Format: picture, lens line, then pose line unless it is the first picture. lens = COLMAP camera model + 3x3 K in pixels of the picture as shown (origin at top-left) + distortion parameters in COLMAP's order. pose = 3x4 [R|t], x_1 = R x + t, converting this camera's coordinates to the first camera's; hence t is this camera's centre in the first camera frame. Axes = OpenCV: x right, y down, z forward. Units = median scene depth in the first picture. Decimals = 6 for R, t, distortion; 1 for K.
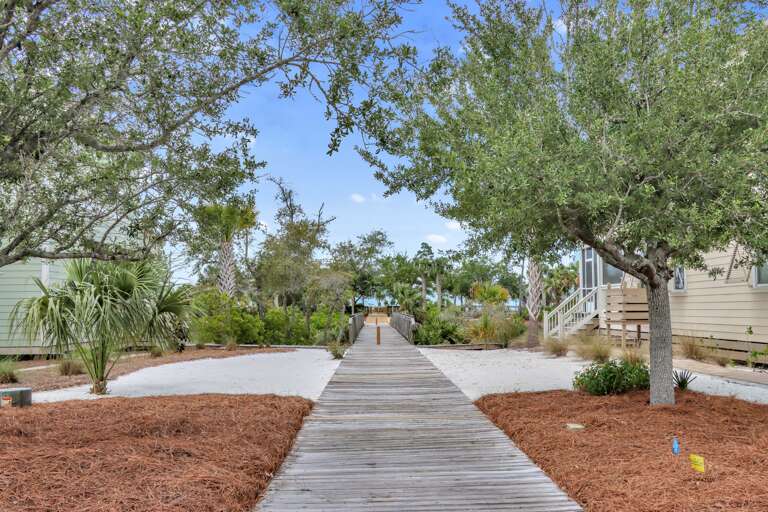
lens RADIAL K [[813.6, 0, 384.0], [0, 813.6, 256.0], [0, 0, 1]] dist [-0.014707, -0.002865]
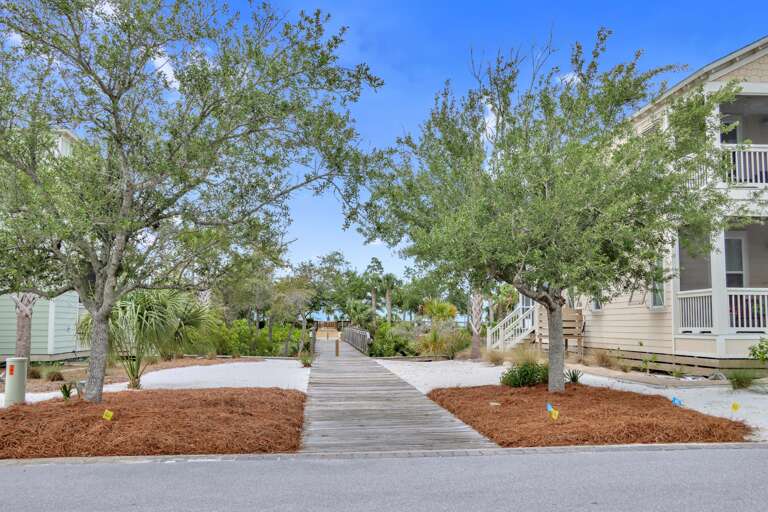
lens RADIAL K [[813.6, 0, 384.0], [0, 813.6, 256.0], [0, 0, 1]] dist [-0.014707, -0.002865]
pose [[0.998024, 0.012394, 0.061605, -0.014906], [-0.011271, 0.999764, -0.018551, -0.007604], [-0.061821, 0.017820, 0.997928, -0.113597]]
